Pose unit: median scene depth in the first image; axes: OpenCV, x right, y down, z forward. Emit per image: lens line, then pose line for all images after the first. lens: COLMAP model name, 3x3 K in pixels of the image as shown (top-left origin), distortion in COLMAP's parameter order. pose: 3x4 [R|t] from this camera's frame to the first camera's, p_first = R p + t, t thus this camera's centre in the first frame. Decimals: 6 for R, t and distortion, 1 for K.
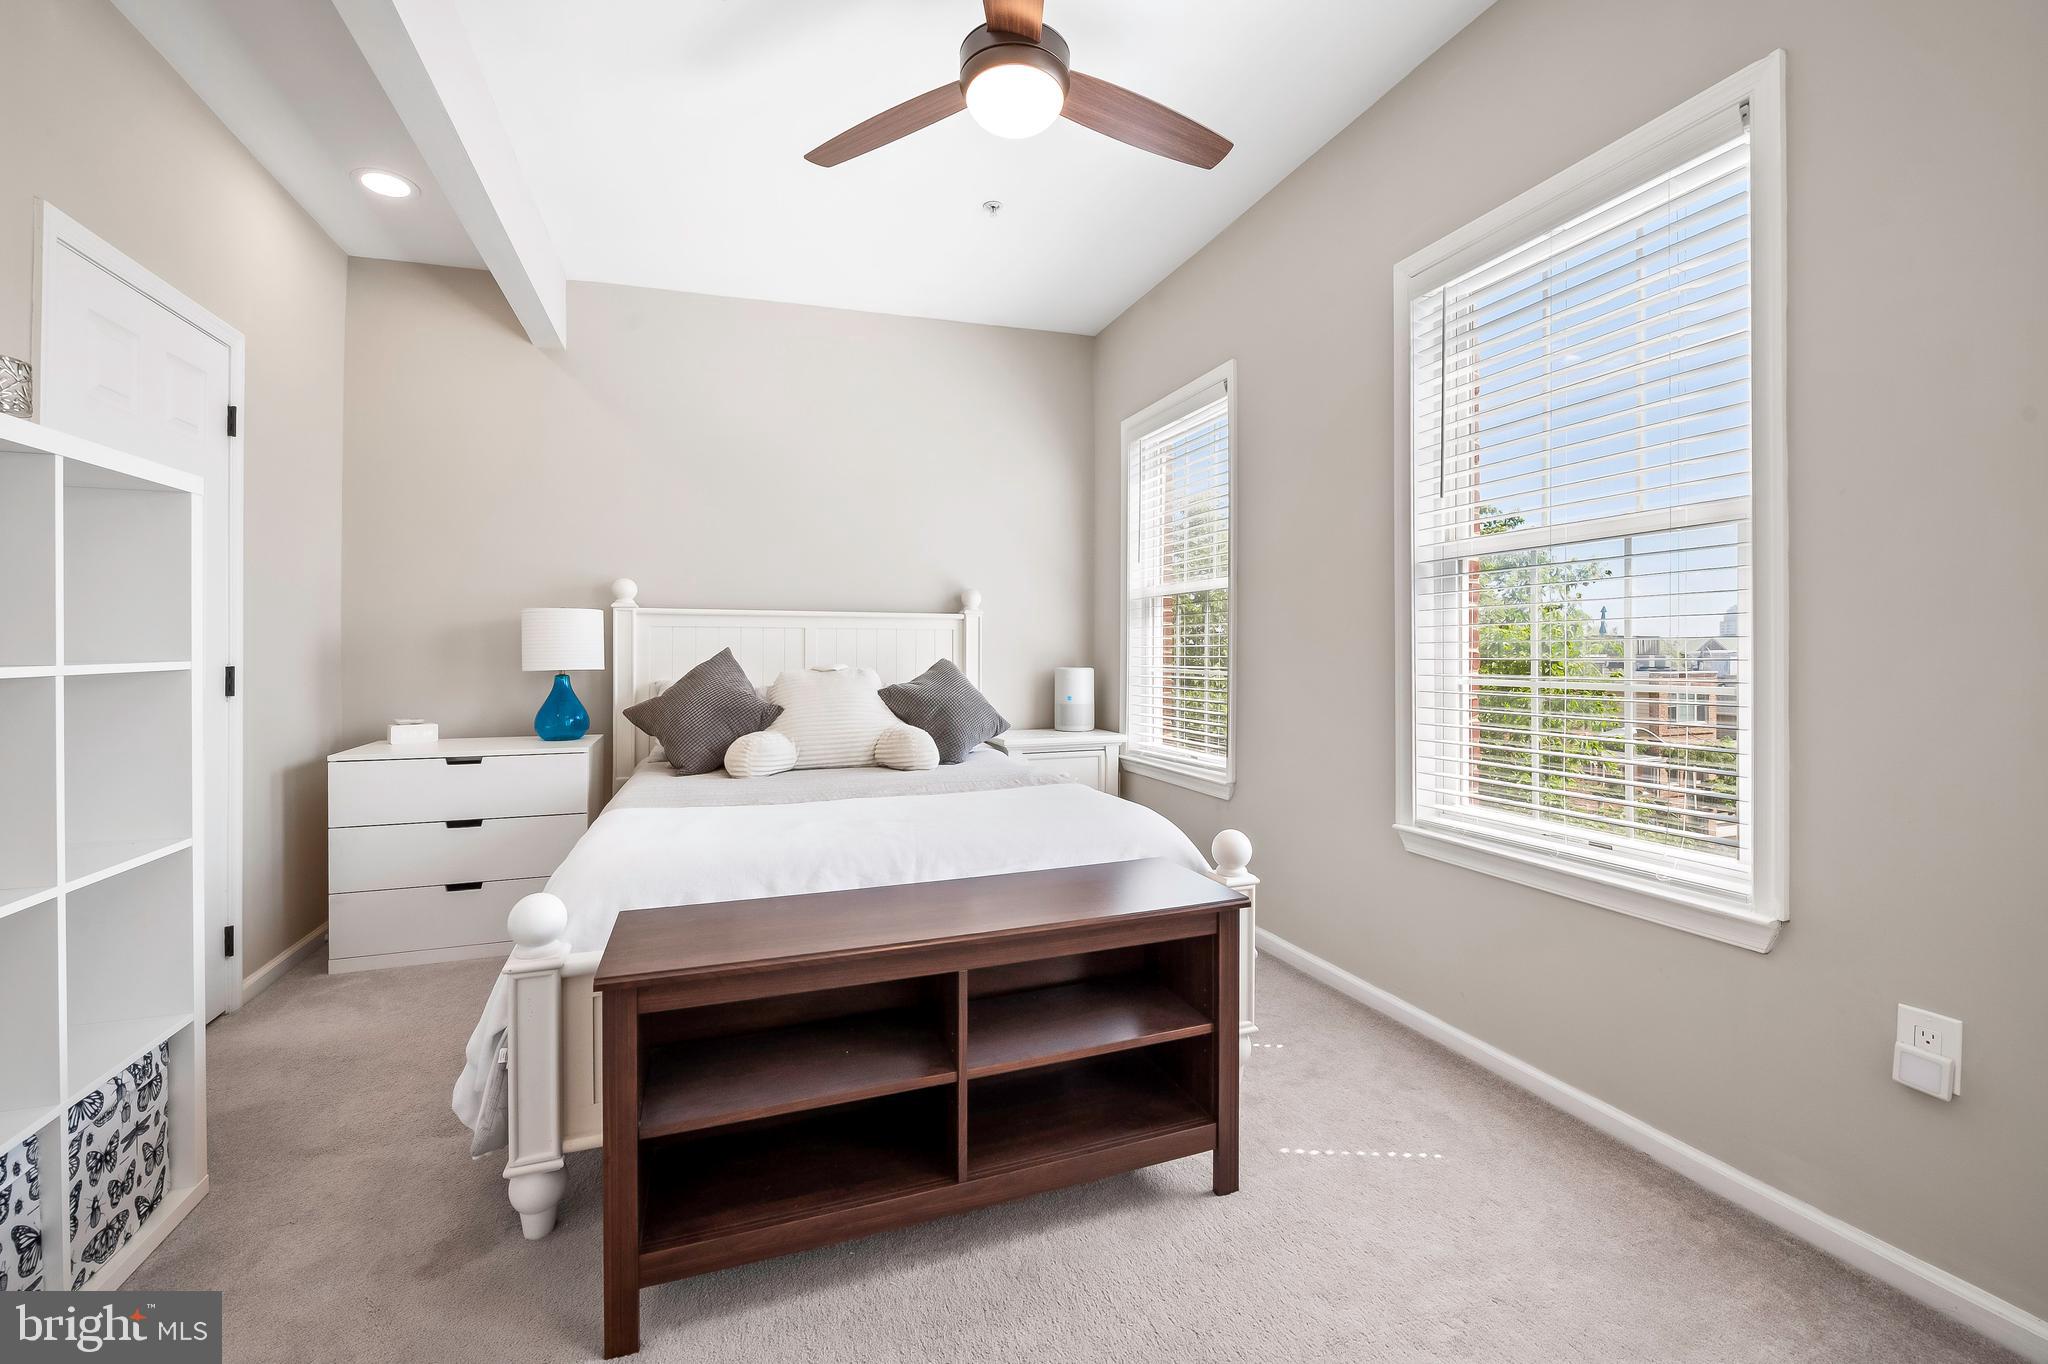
lens RADIAL K [[822.6, 0, 1031.0], [0, 822.6, 648.2], [0, 0, 1]] dist [-0.010452, -0.000294]
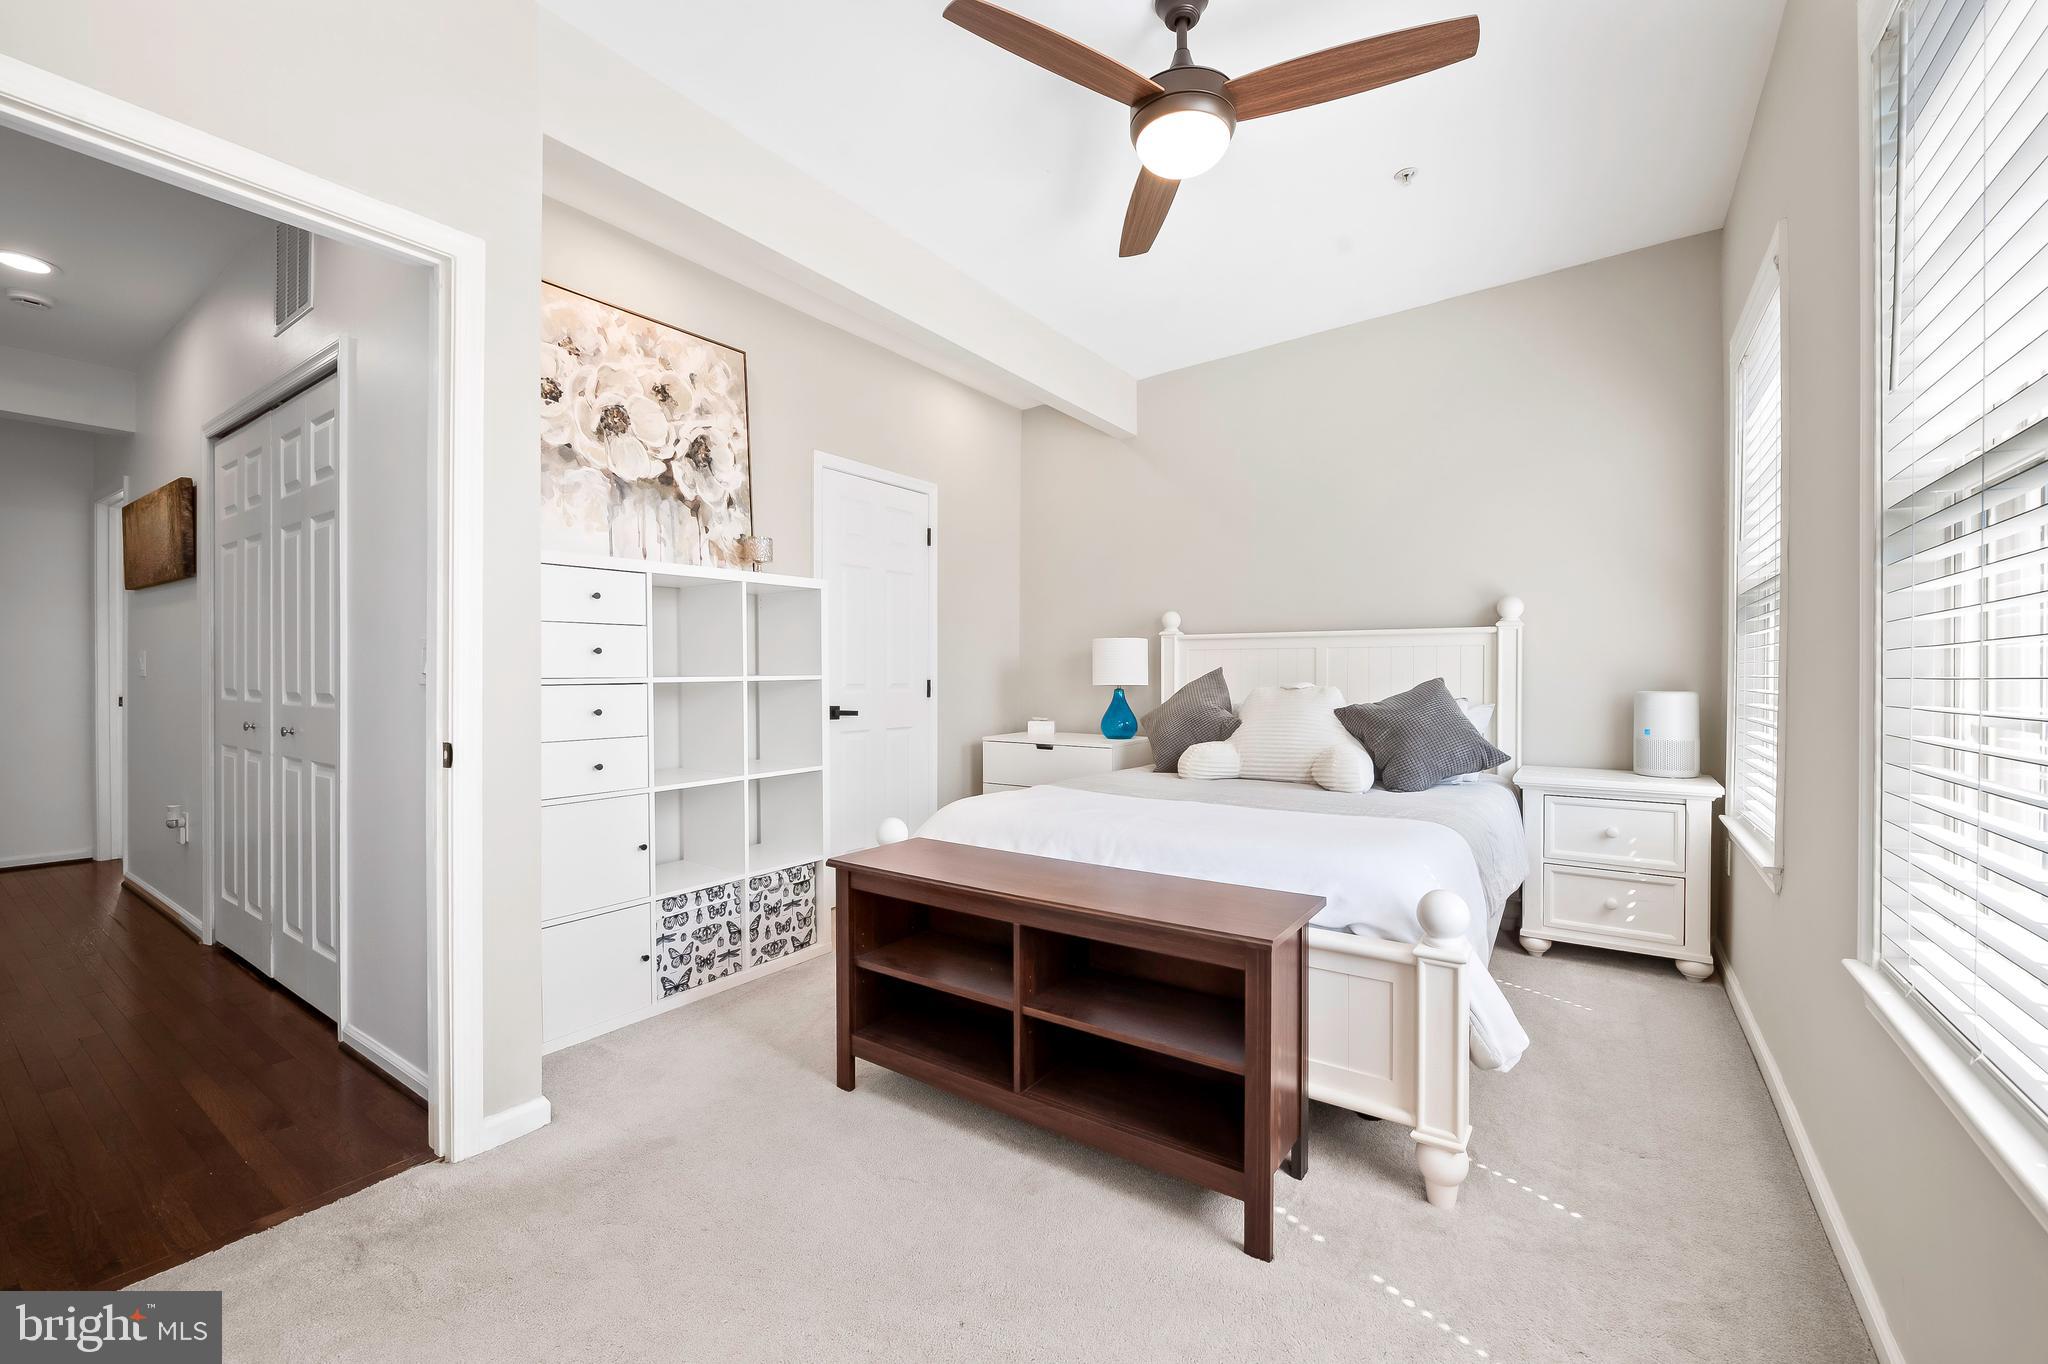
lens RADIAL K [[815.2, 0, 1021.0], [0, 815.2, 673.1], [0, 0, 1]] dist [-0.011048, -0.000233]
pose [[0.572579, -0.001124, -0.819849, 0.459300], [0.004251, 0.999990, 0.001597, 0.005231], [0.819839, -0.004399, 0.572578, 0.147315]]
